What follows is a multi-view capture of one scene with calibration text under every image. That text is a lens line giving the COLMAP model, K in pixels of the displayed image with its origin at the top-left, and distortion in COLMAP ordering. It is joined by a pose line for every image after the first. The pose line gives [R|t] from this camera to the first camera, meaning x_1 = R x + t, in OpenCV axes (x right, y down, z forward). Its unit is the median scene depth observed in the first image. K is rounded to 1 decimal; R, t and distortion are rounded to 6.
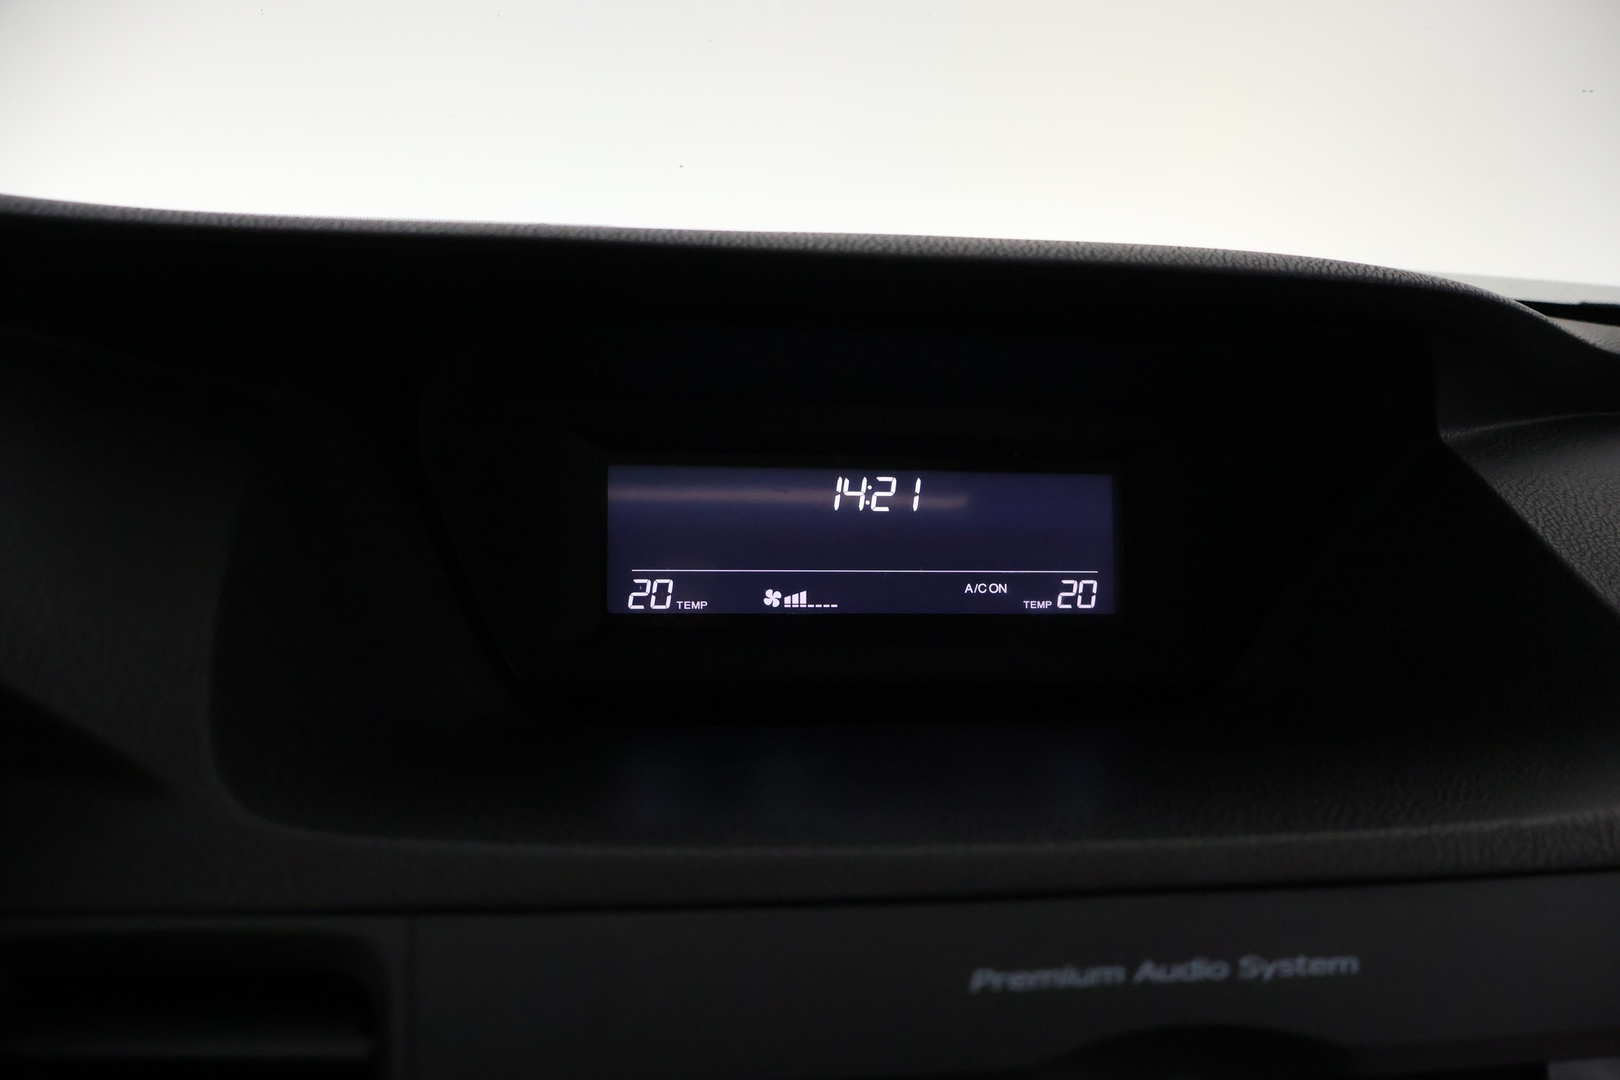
lens RADIAL K [[1375.2, 0, 811.8], [0, 1375.2, 540.6], [0, 0, 1]] dist [-0.001811, 0.001847]
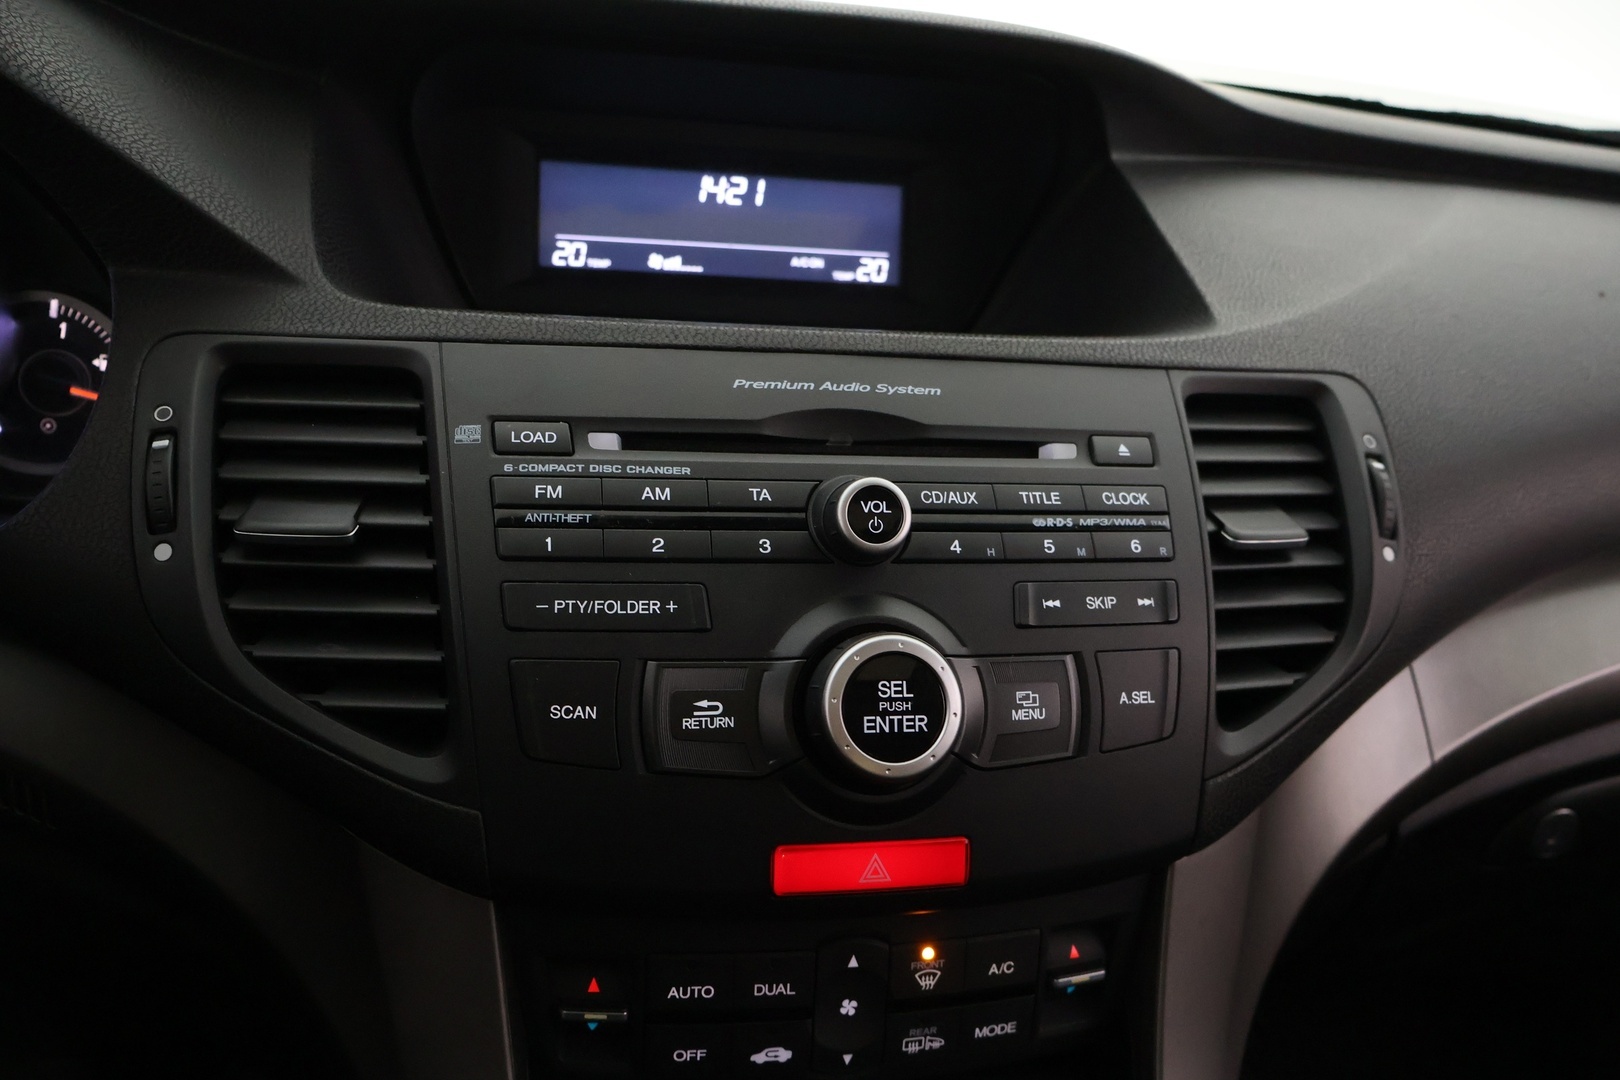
lens RADIAL K [[1375.2, 0, 816.5], [0, 1375.2, 551.3], [0, 0, 1]] dist [-0.001811, 0.001847]
pose [[0.997894, 0.022427, 0.060862, 0.058148], [-0.030787, 0.989659, 0.140101, 0.135490], [-0.057091, -0.141679, 0.988265, -0.464618]]
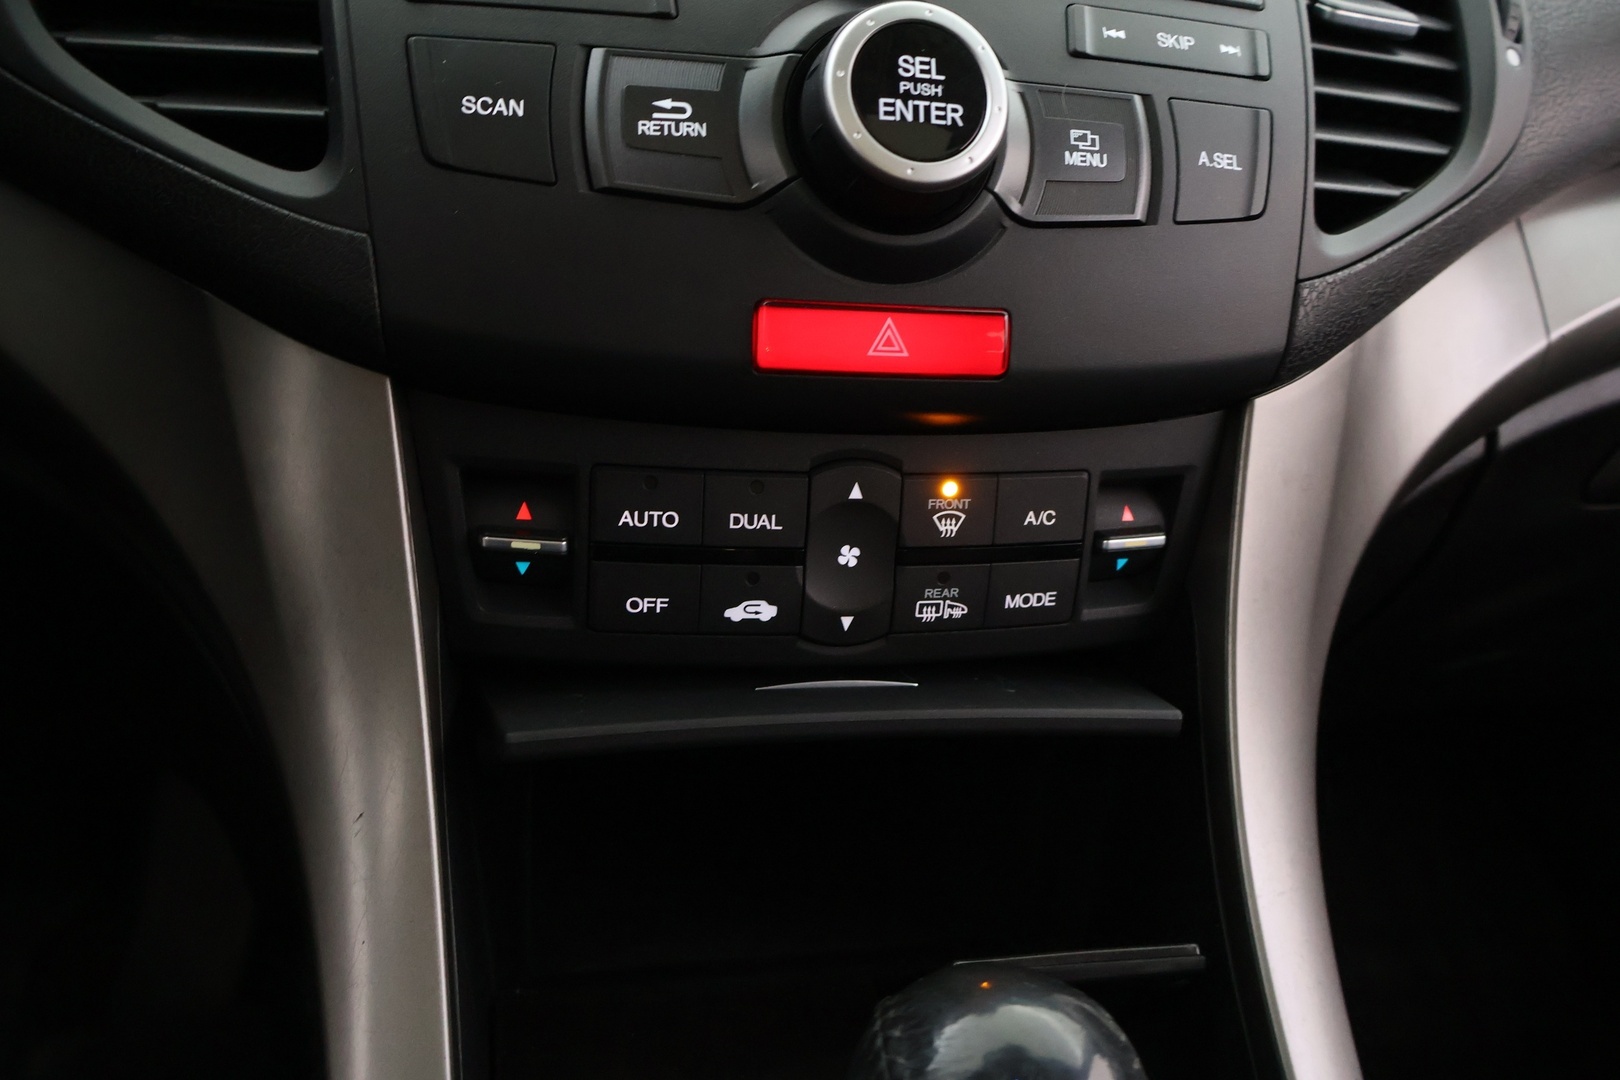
lens RADIAL K [[1375.2, 0, 808.0], [0, 1375.2, 541.9], [0, 0, 1]] dist [-0.001811, 0.001847]
pose [[0.996399, 0.026231, 0.080624, 0.062032], [-0.040488, 0.982713, 0.180652, 0.430500], [-0.074491, -0.183266, 0.980237, -0.308624]]
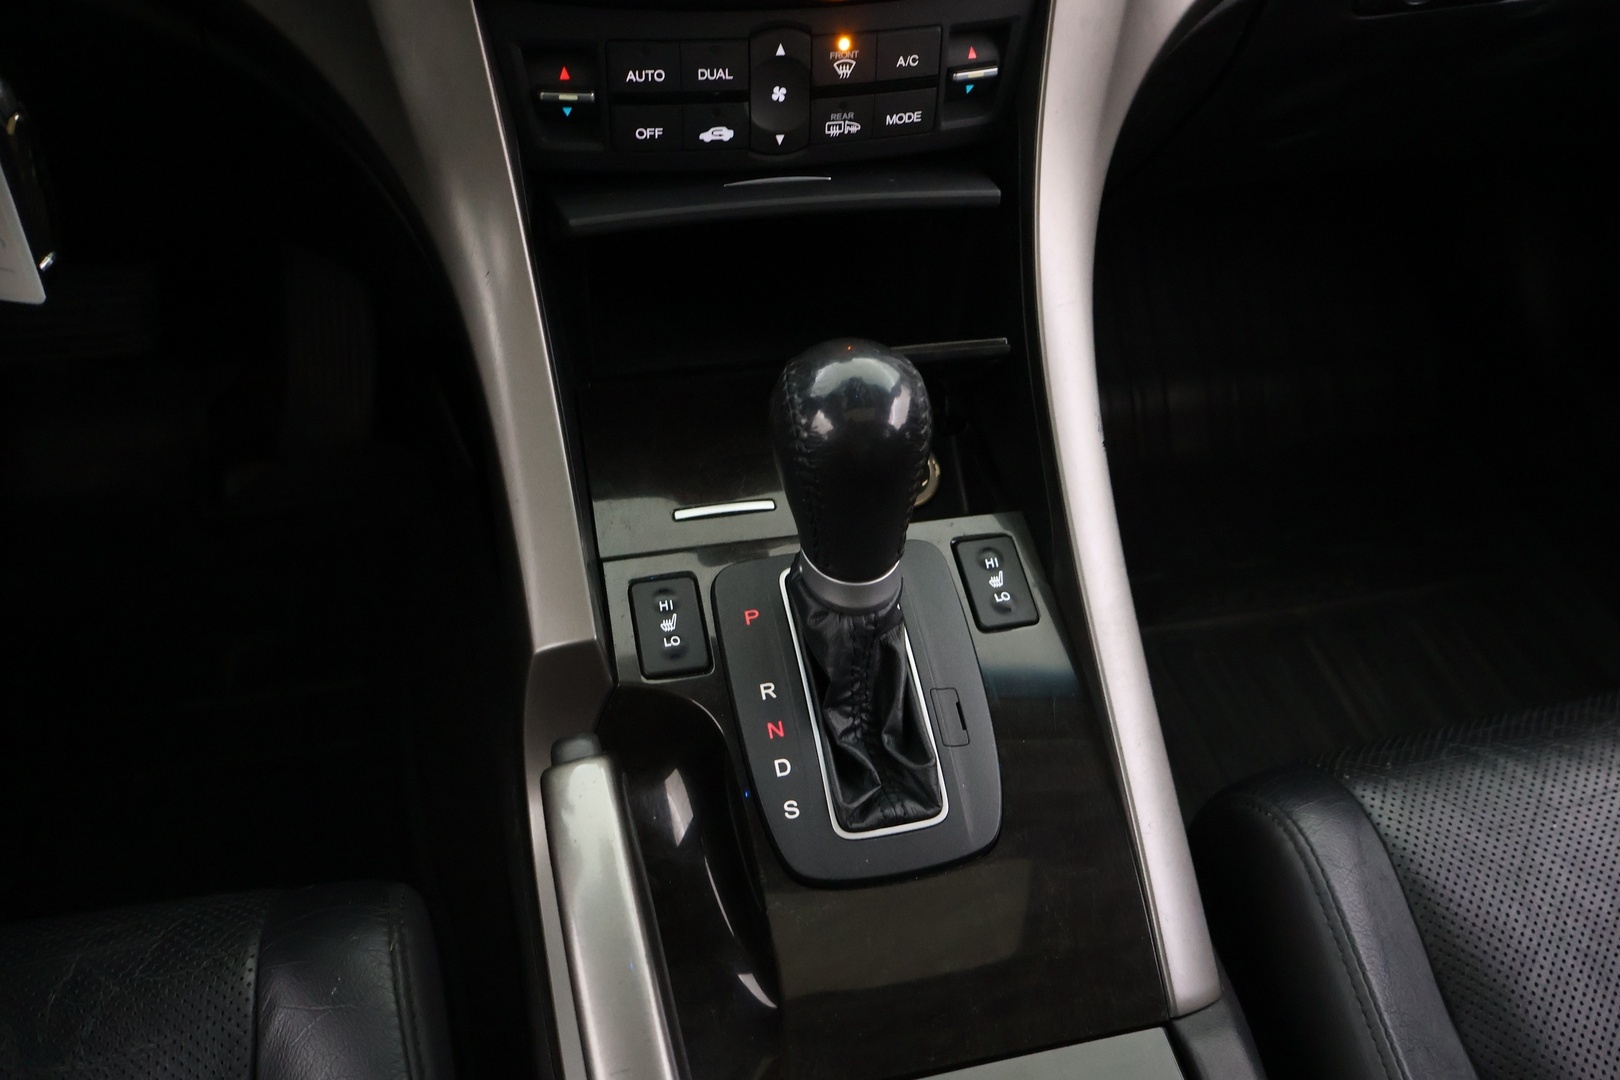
lens RADIAL K [[1375.2, 0, 809.7], [0, 1375.2, 541.7], [0, 0, 1]] dist [-0.001811, 0.001847]
pose [[0.997978, -0.032913, 0.054384, 0.095379], [-0.000767, 0.849235, 0.528014, 0.289009], [-0.063563, -0.526988, 0.847493, -0.730888]]
